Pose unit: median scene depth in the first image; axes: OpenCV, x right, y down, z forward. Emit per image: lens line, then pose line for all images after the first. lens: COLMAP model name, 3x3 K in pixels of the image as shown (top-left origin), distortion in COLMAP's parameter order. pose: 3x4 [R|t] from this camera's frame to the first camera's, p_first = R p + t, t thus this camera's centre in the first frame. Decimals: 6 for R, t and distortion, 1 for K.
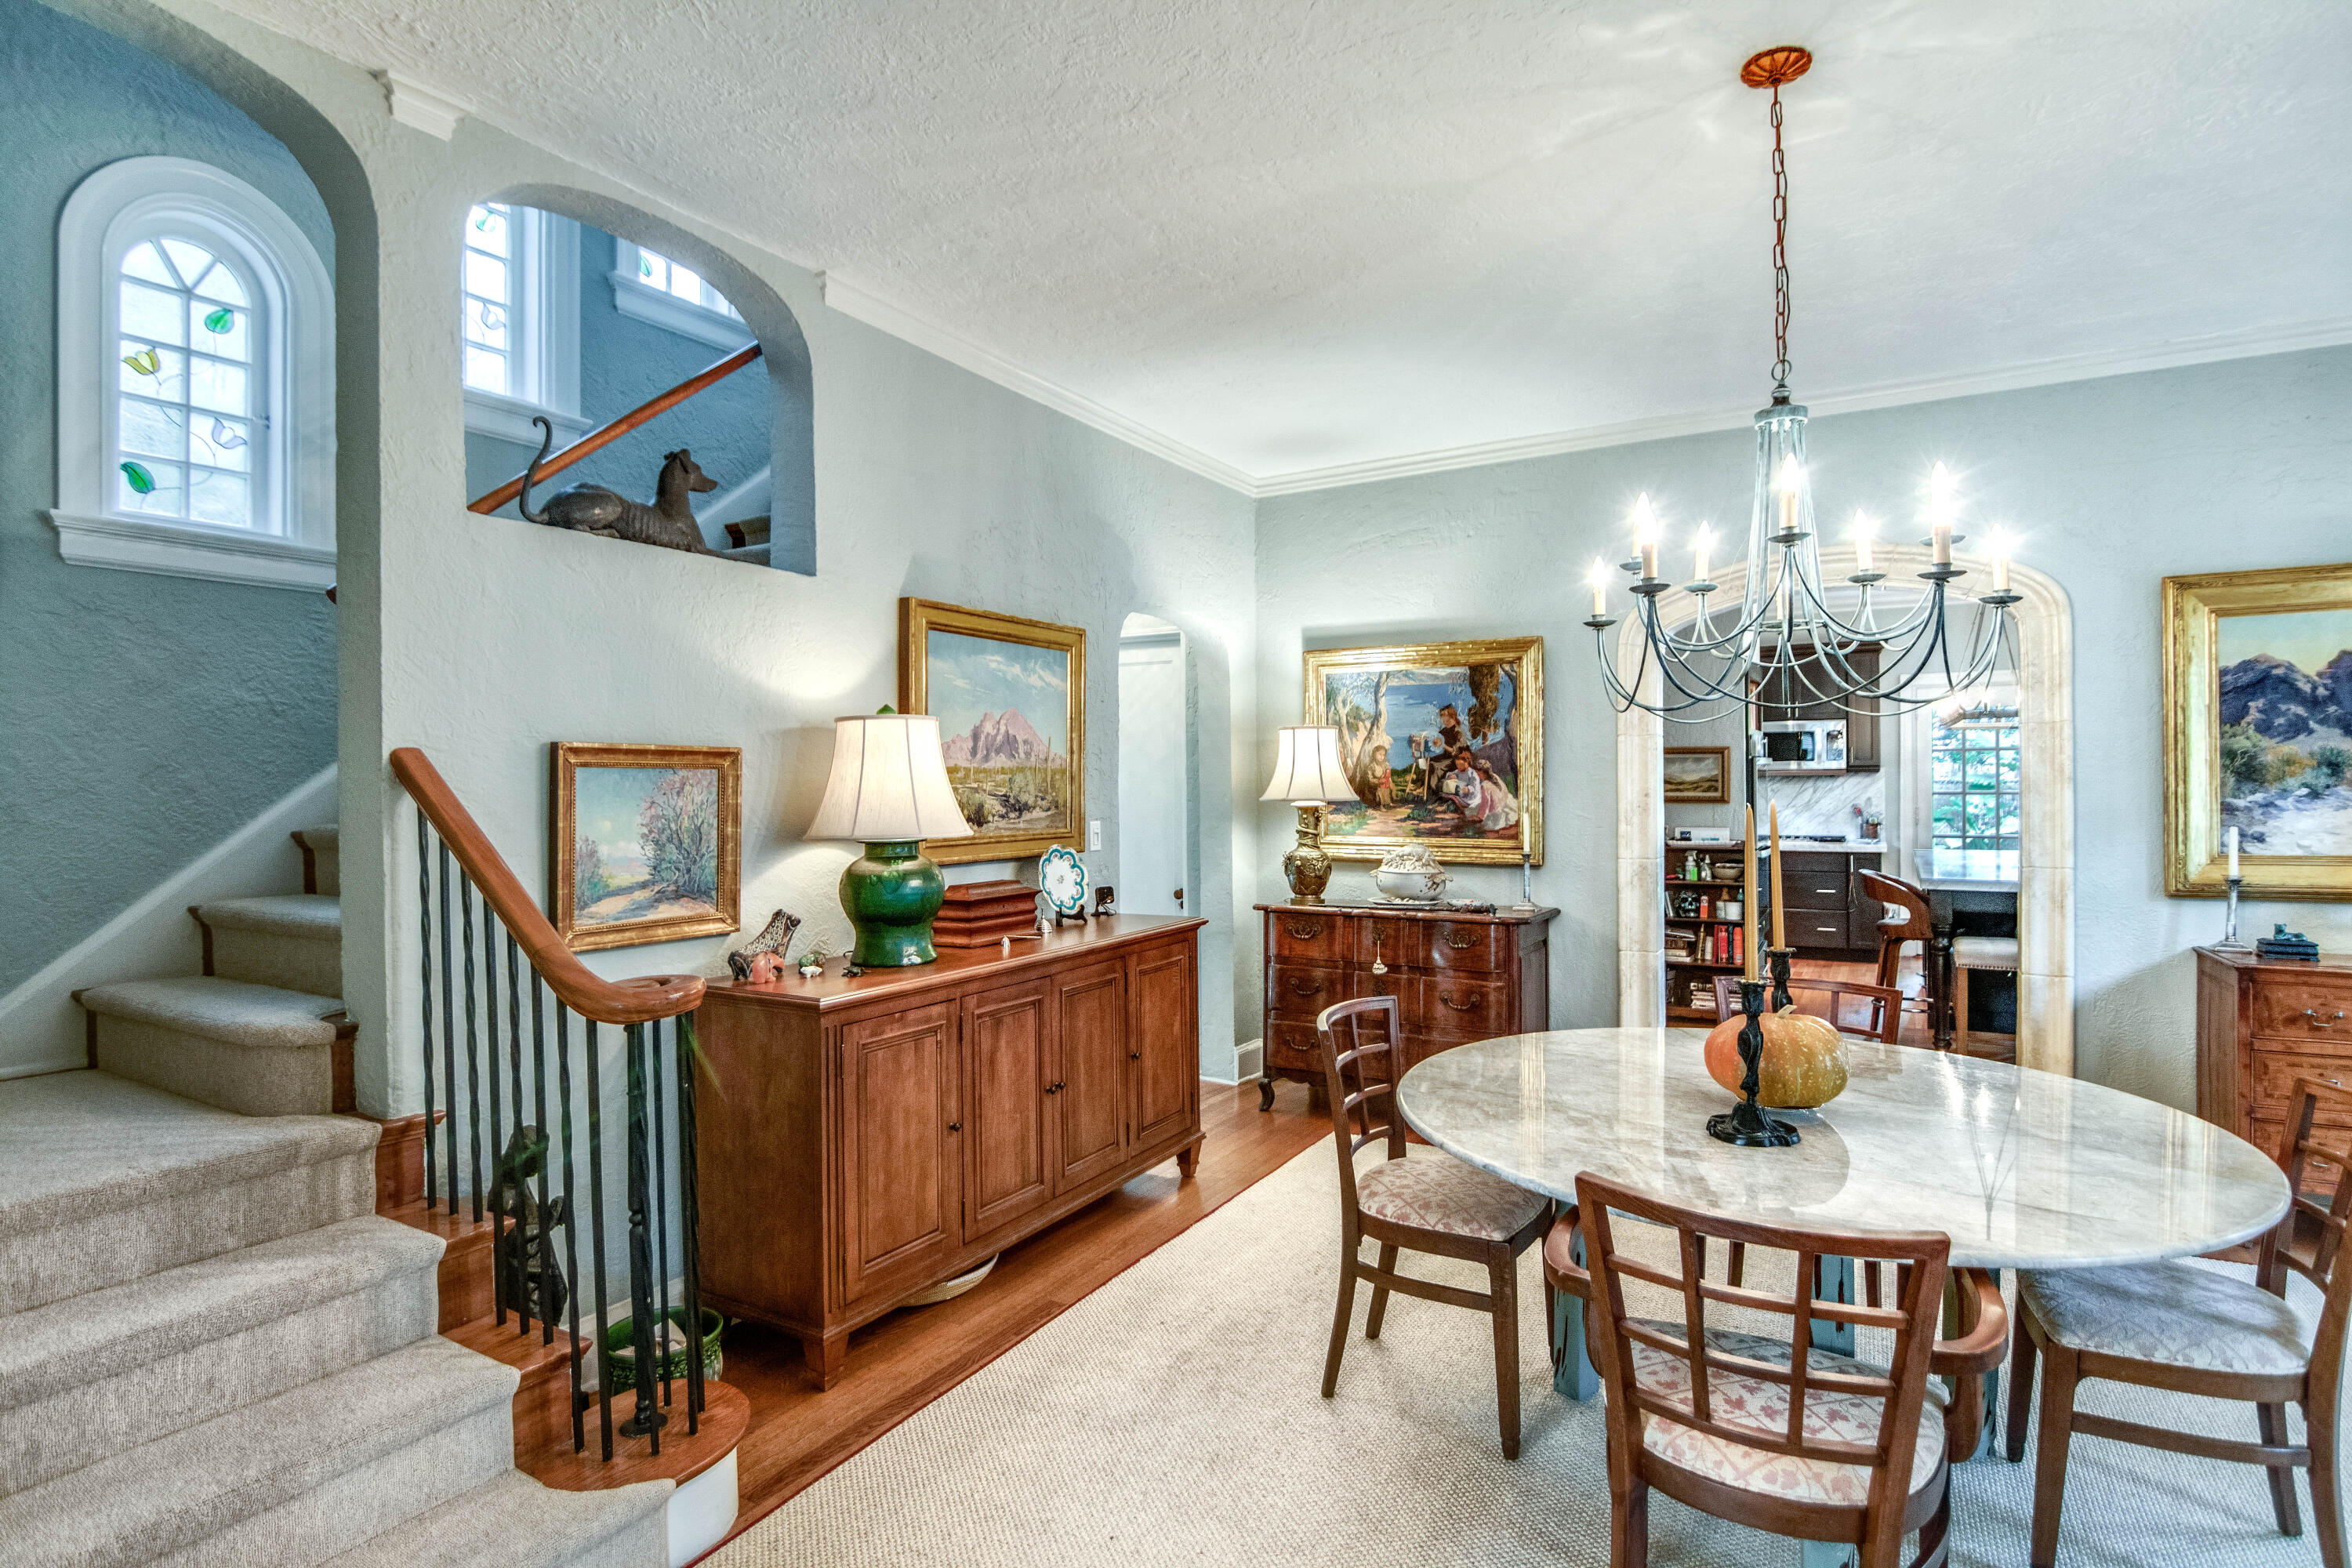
lens RADIAL K [[1190.7, 0, 1176.3], [0, 1190.7, 789.8], [0, 0, 1]] dist [-0.003406, -0.012209]
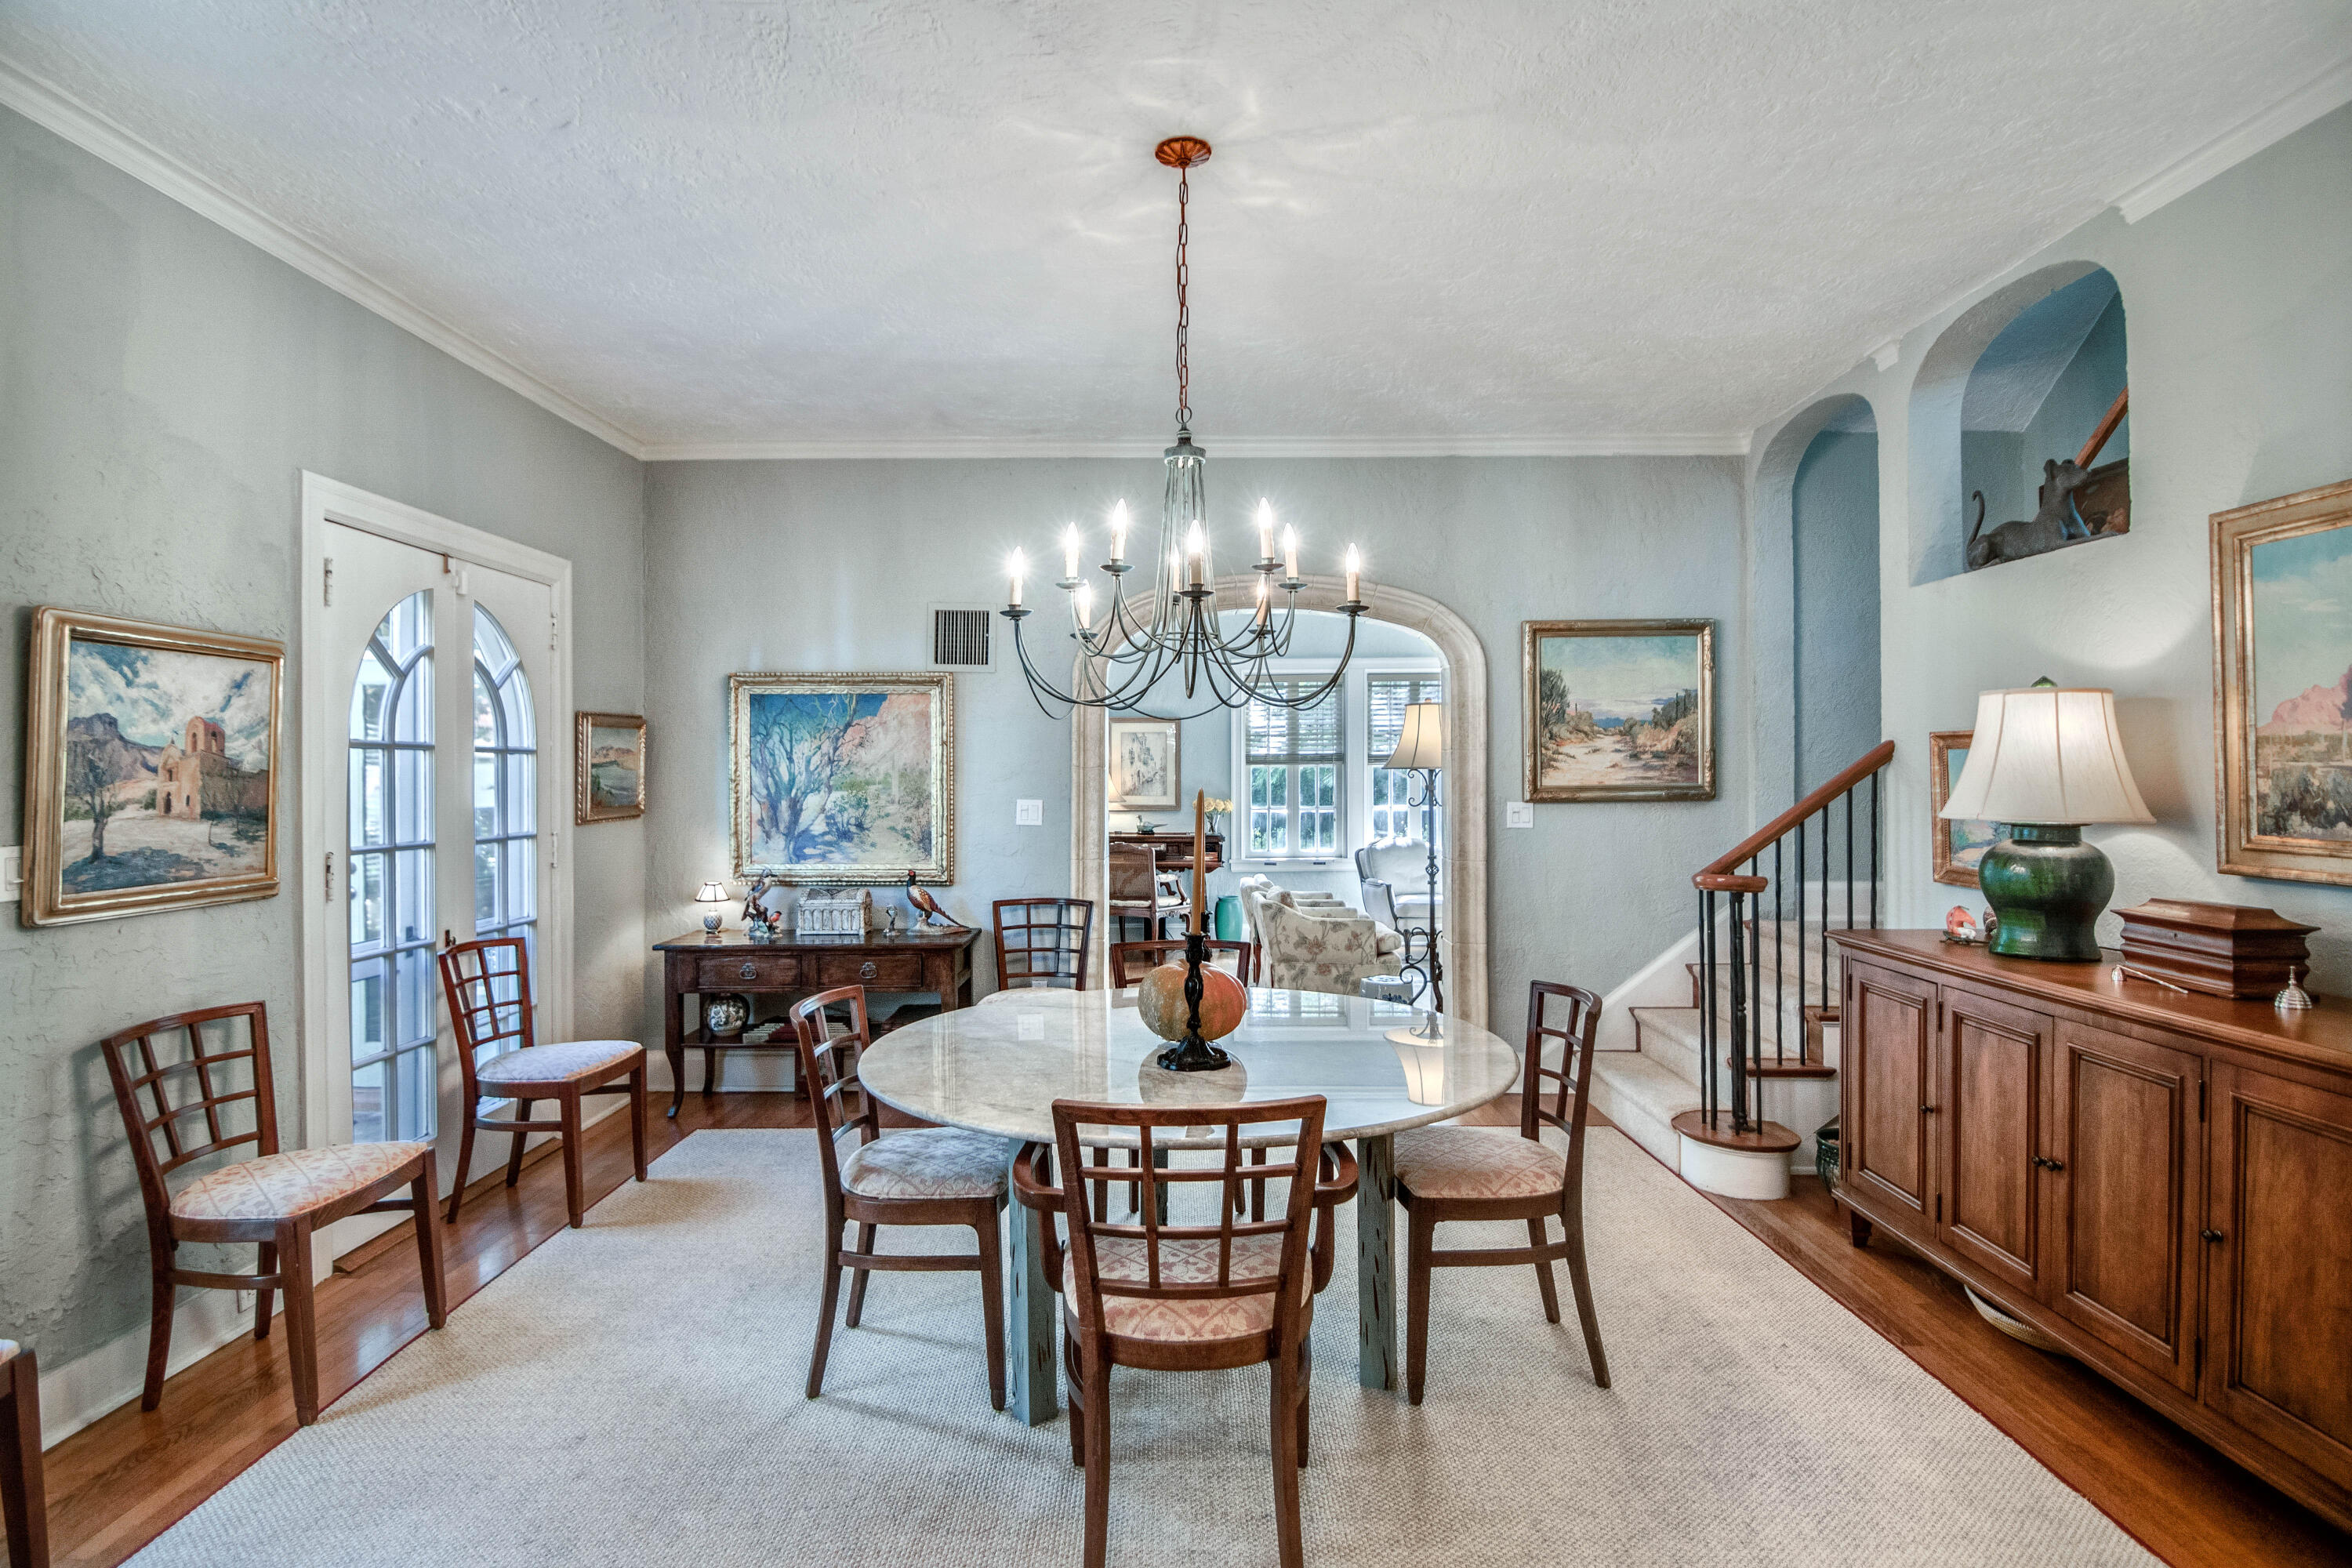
lens RADIAL K [[1217.4, 0, 1172.4], [0, 1217.4, 767.6], [0, 0, 1]] dist [-0.000945, -0.012388]
pose [[-0.867561, 0.012238, -0.497180, 0.626693], [0.009156, 0.999921, 0.008636, -0.011595], [0.497246, 0.002940, -0.867604, 1.142171]]
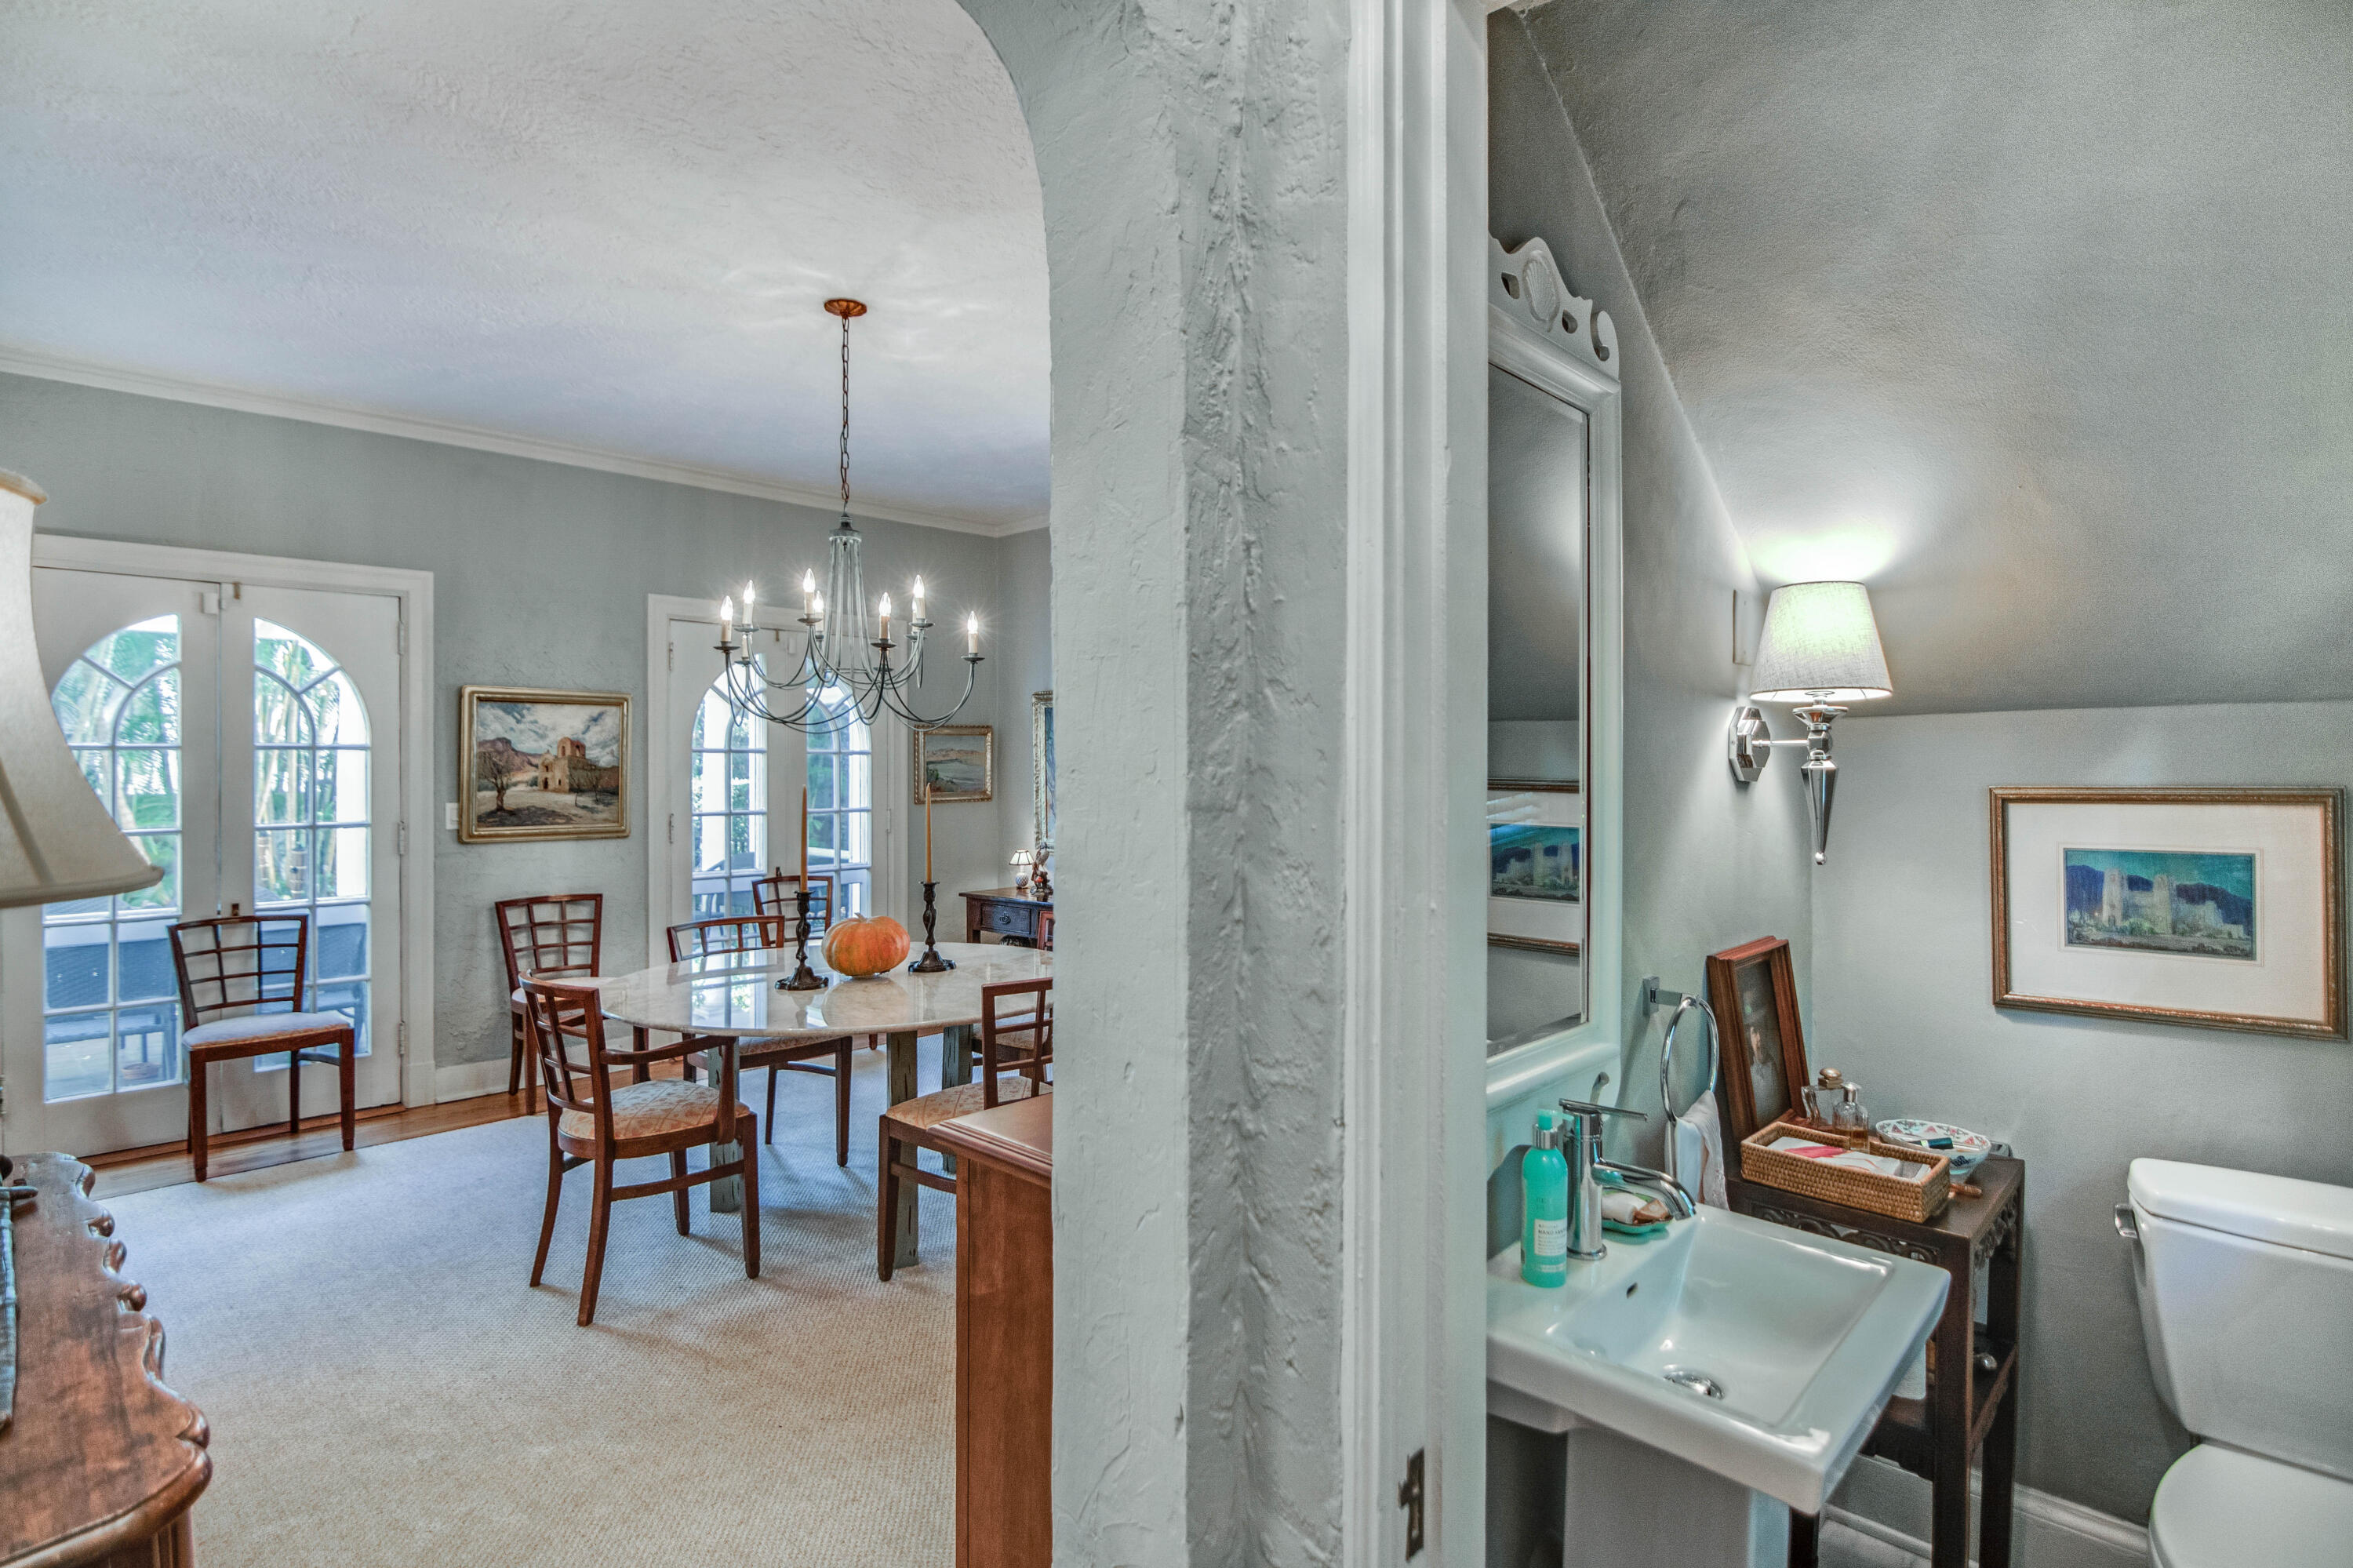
lens RADIAL K [[1193.3, 0, 1179.1], [0, 1193.3, 766.1], [0, 0, 1]] dist [-0.001592, -0.020003]
pose [[-0.976724, 0.006613, 0.214397, -0.138665], [0.008285, 0.999942, 0.006899, -0.012551], [-0.214339, 0.008515, -0.976722, 1.366037]]
